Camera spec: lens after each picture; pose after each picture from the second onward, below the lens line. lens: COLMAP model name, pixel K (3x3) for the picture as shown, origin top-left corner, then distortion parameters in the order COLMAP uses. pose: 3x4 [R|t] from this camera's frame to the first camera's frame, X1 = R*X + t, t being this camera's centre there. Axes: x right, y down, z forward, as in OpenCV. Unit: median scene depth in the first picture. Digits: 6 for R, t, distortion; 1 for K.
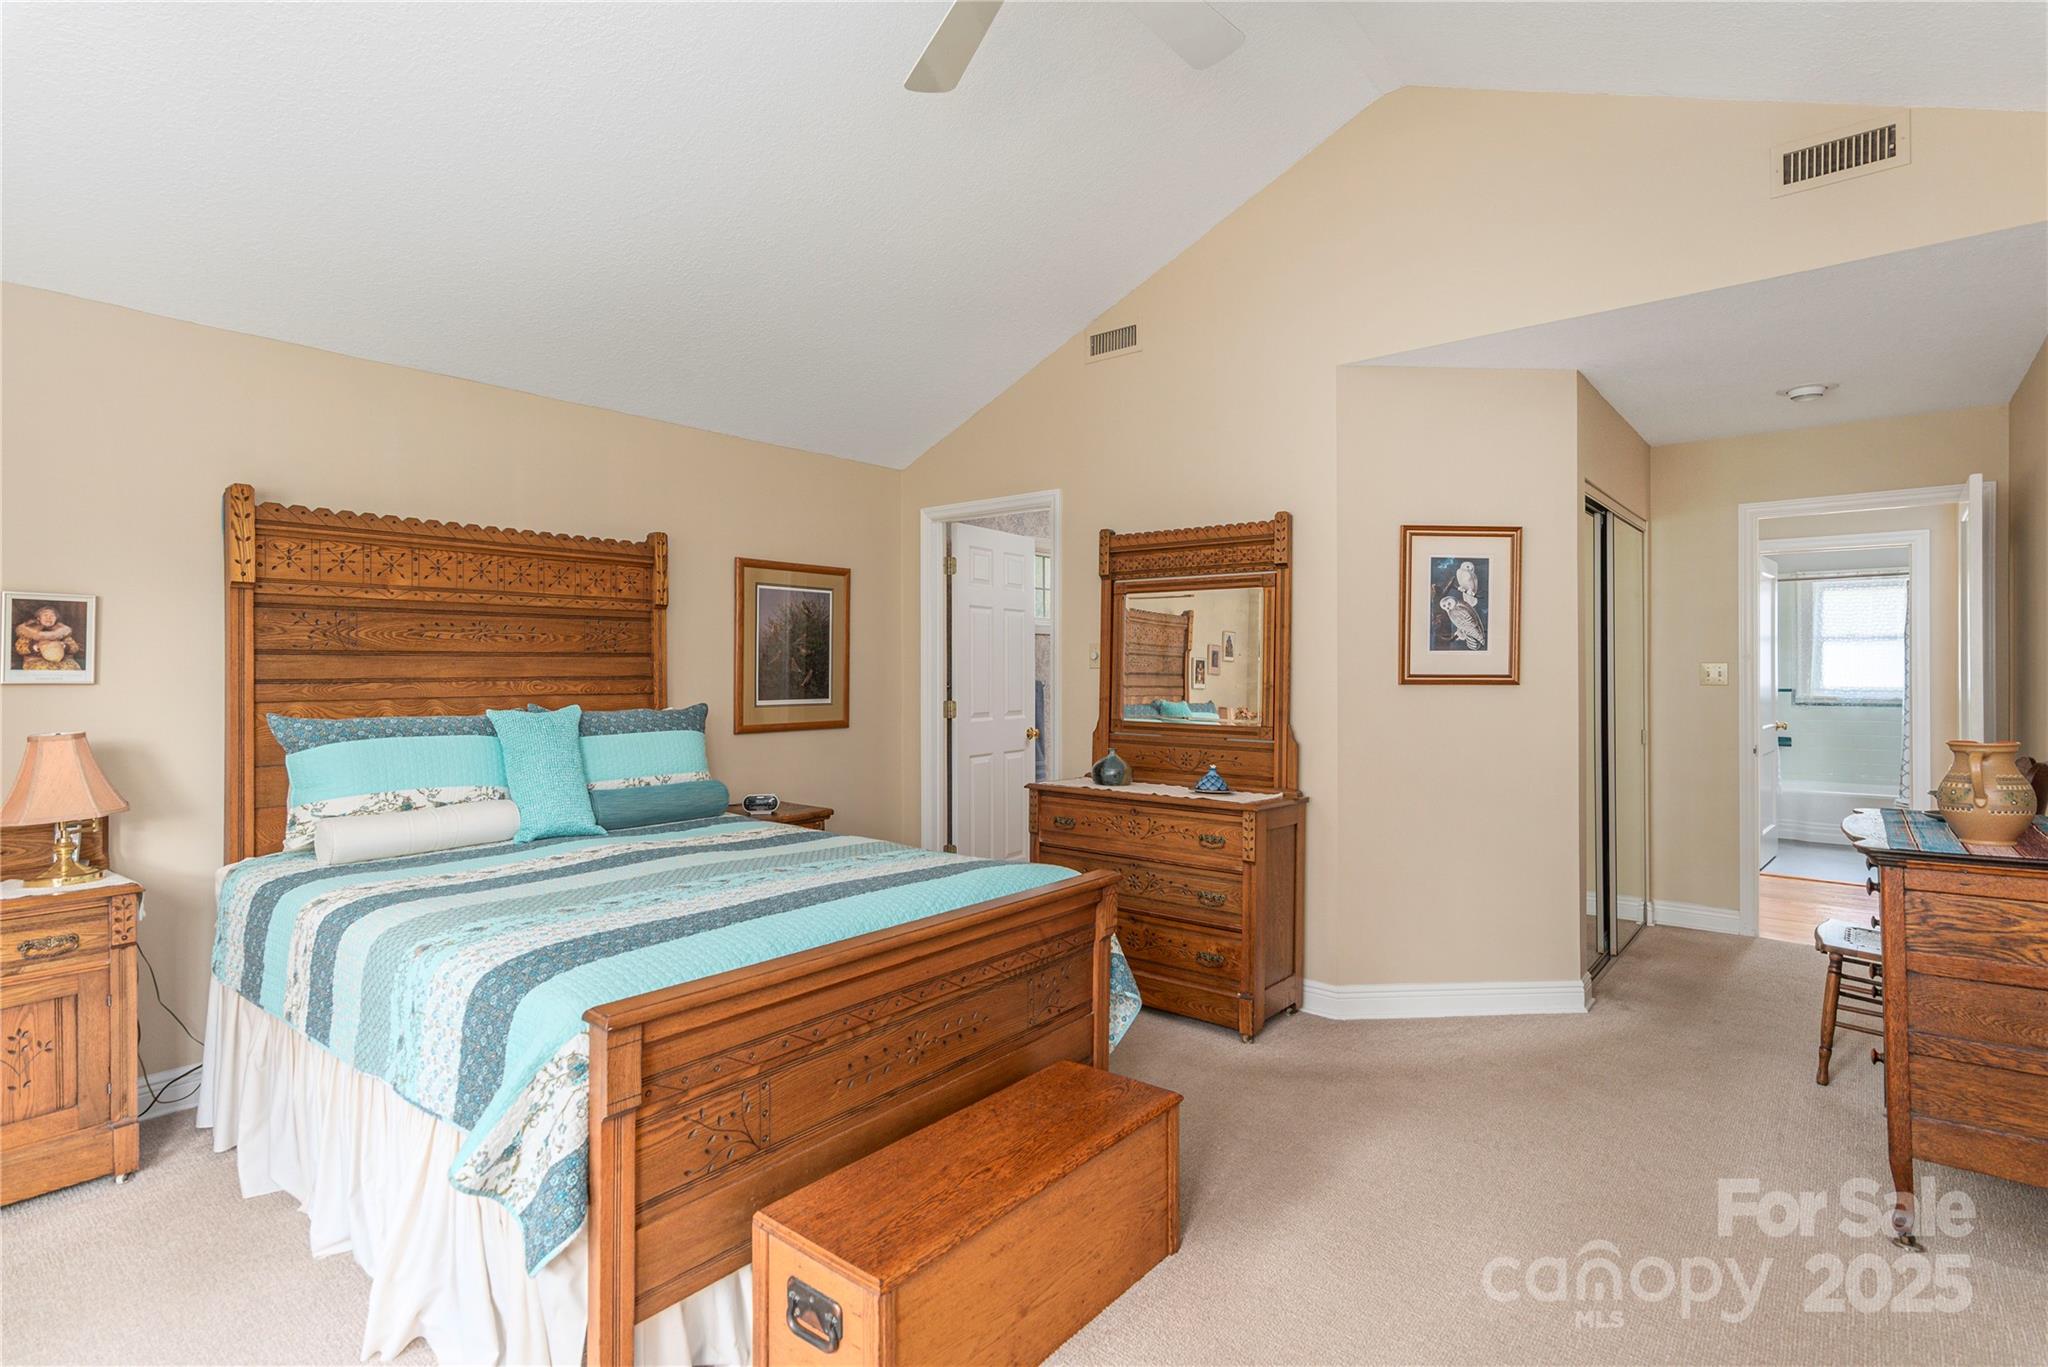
lens RADIAL K [[997.7, 0, 1032.3], [0, 997.7, 675.4], [0, 0, 1]] dist [0.009369, -0.000906]
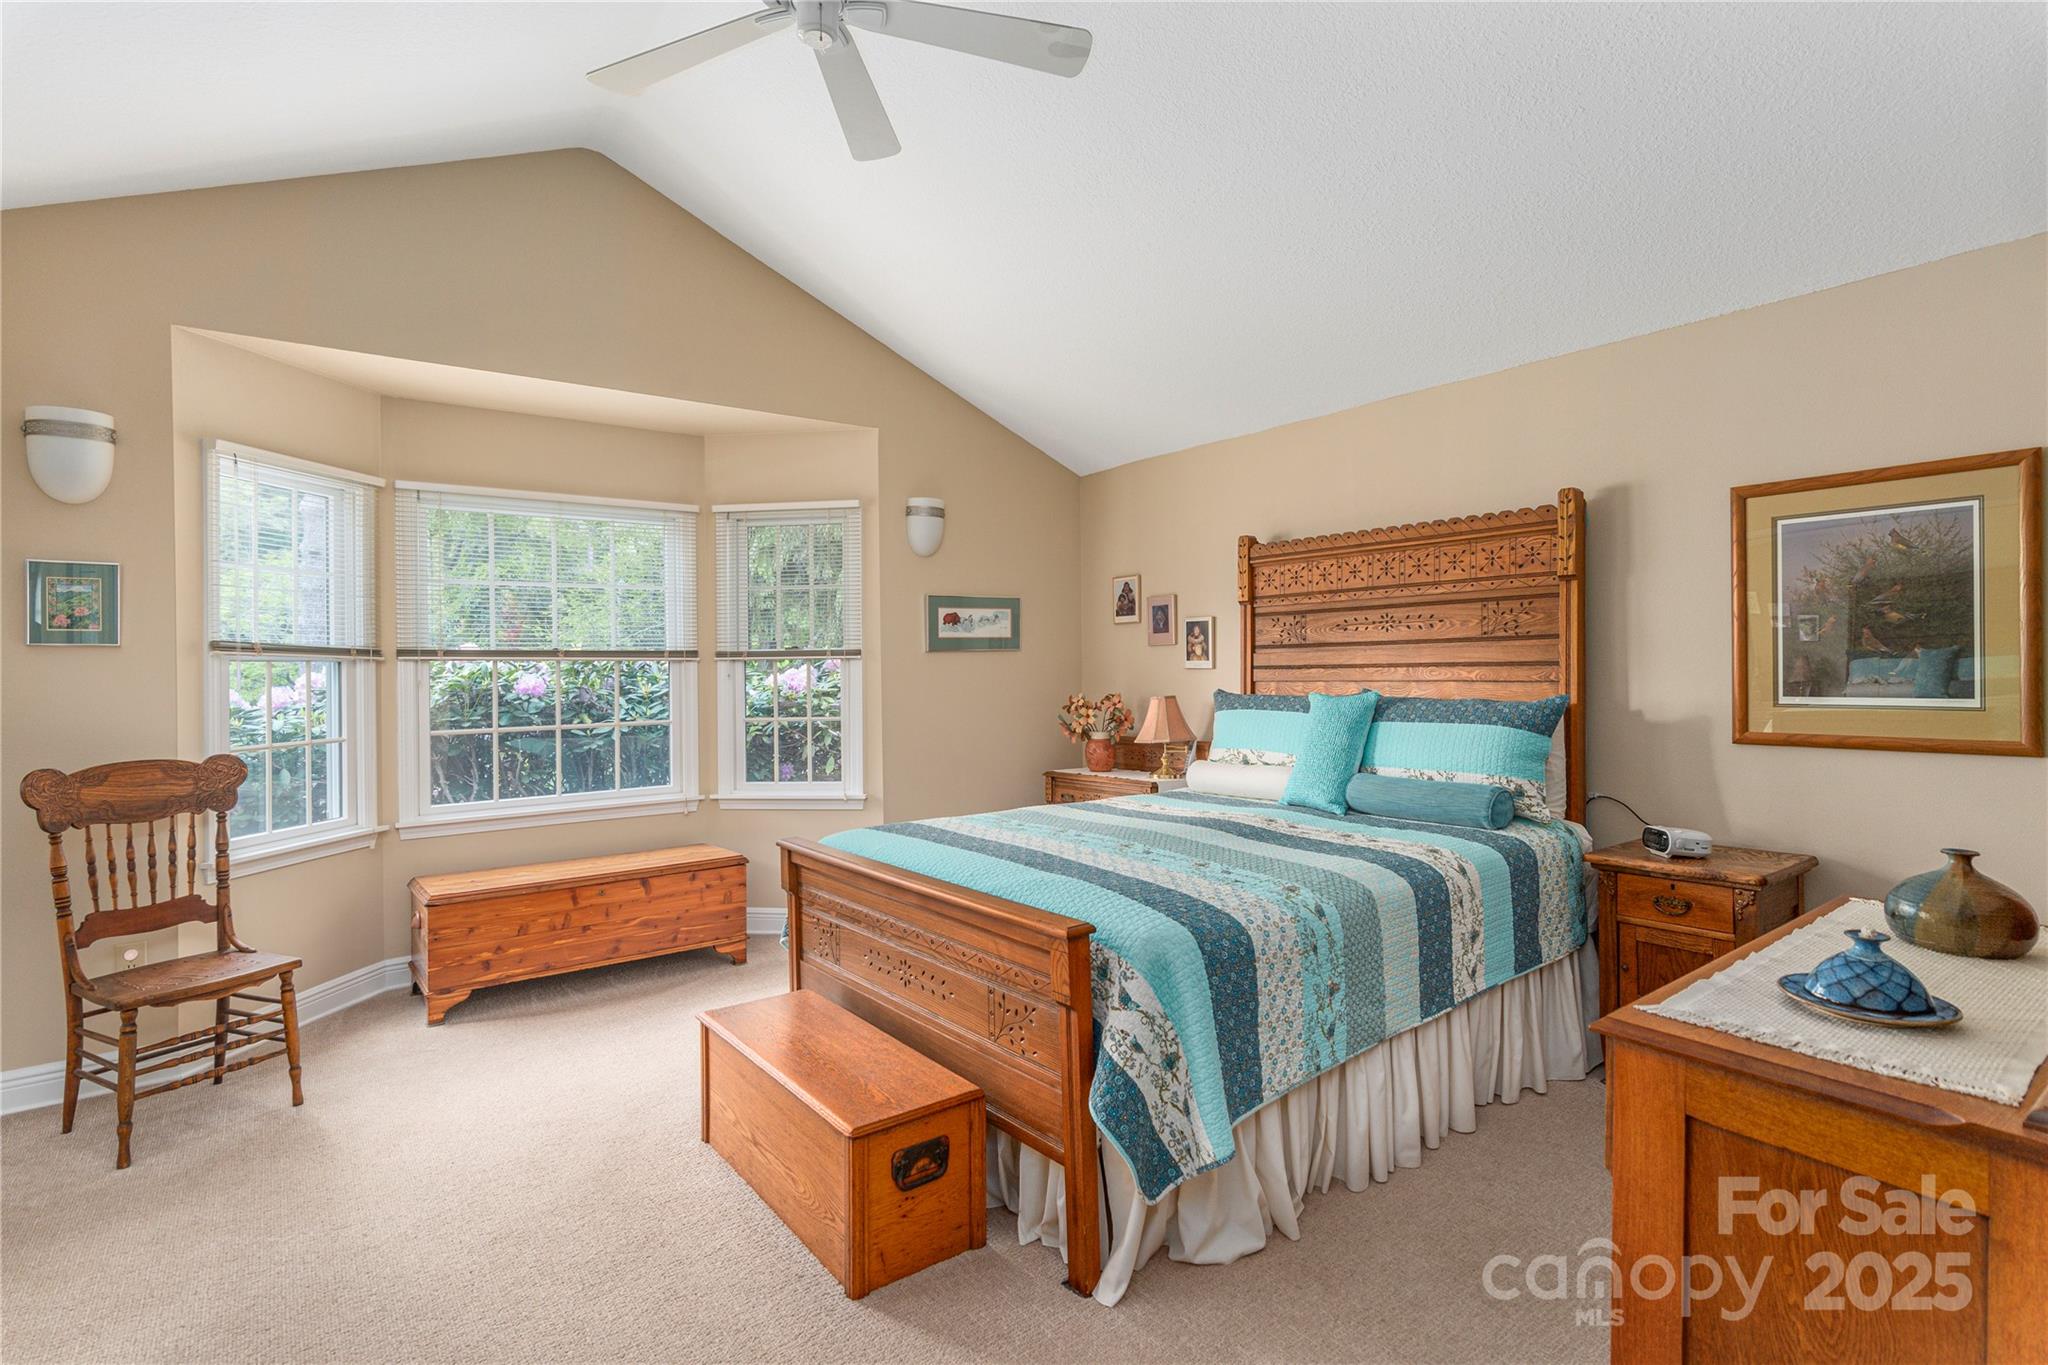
lens RADIAL K [[997.7, 0, 1016.6], [0, 997.7, 671.0], [0, 0, 1]] dist [0.009369, -0.000906]
pose [[-0.234647, 0.012512, -0.972000, 0.608771], [0.014566, 0.999850, 0.009354, -0.006272], [0.971971, -0.011963, -0.234794, 0.833507]]
